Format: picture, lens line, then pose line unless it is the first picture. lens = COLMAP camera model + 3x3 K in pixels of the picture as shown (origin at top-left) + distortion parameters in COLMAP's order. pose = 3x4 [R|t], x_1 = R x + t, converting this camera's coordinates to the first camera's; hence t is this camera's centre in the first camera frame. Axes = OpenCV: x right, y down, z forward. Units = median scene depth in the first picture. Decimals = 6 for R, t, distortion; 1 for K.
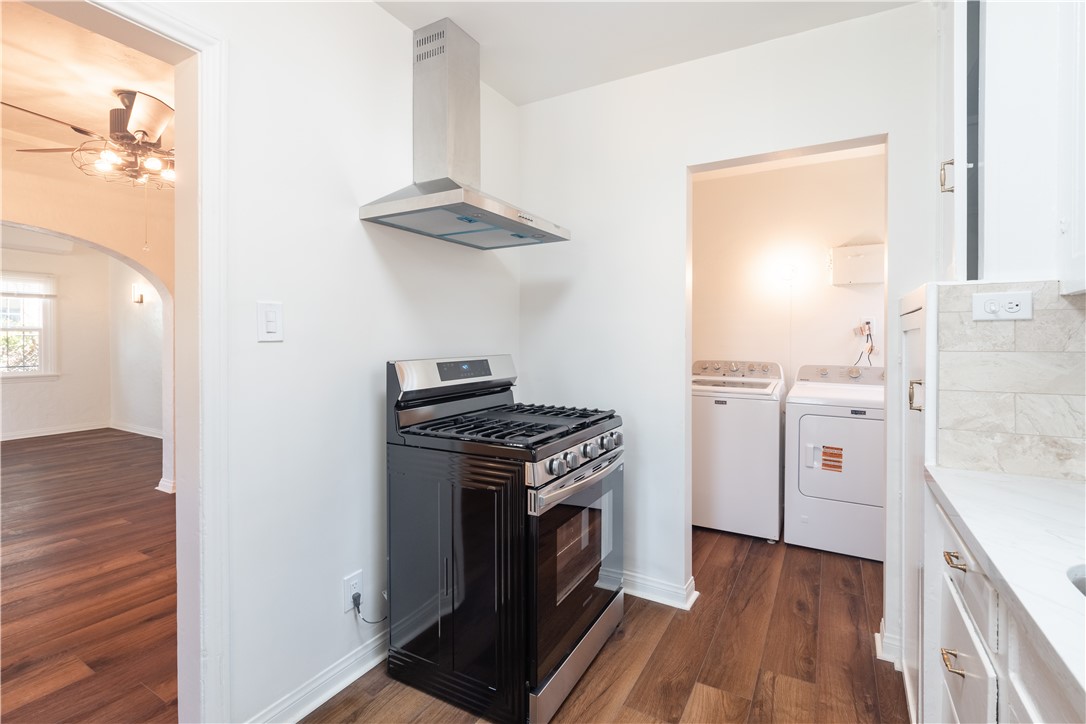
lens RADIAL K [[485.7, 0, 546.6], [0, 485.7, 338.3], [0, 0, 1]] dist [0.004850, 0.000760]
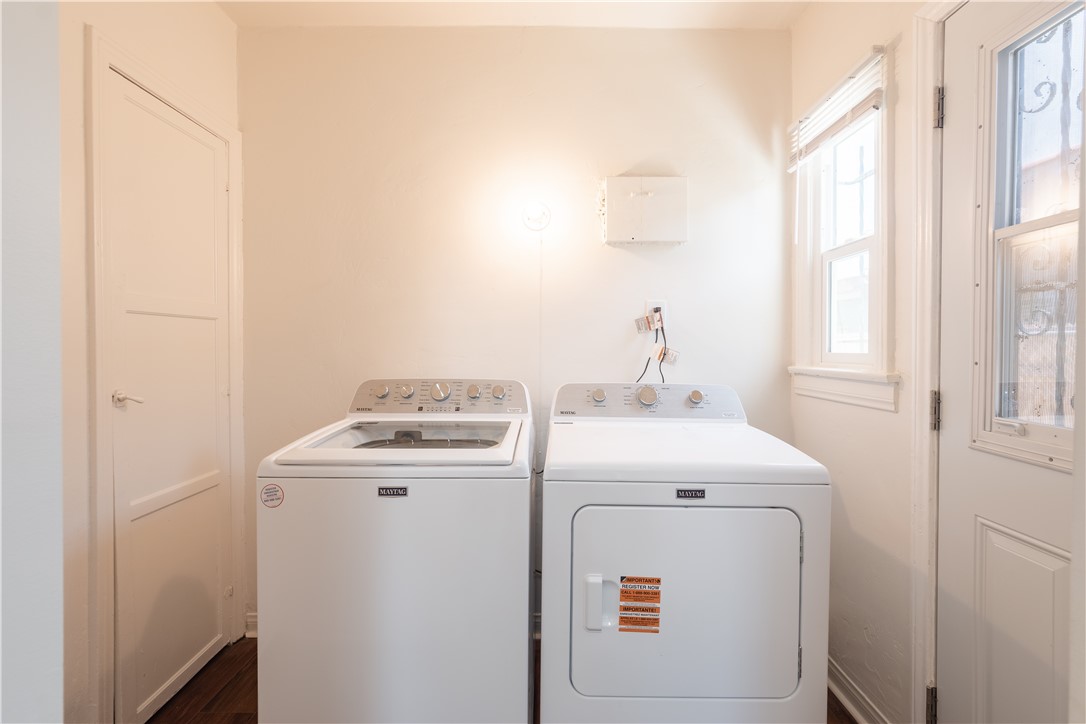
lens RADIAL K [[477.6, 0, 546.9], [0, 477.6, 358.0], [0, 0, 1]] dist [0.002174, -0.001086]
pose [[0.867577, -0.007279, 0.497250, 0.256635], [-0.001717, 0.999843, 0.017630, 0.017682], [-0.497301, -0.016149, 0.867428, 0.567869]]
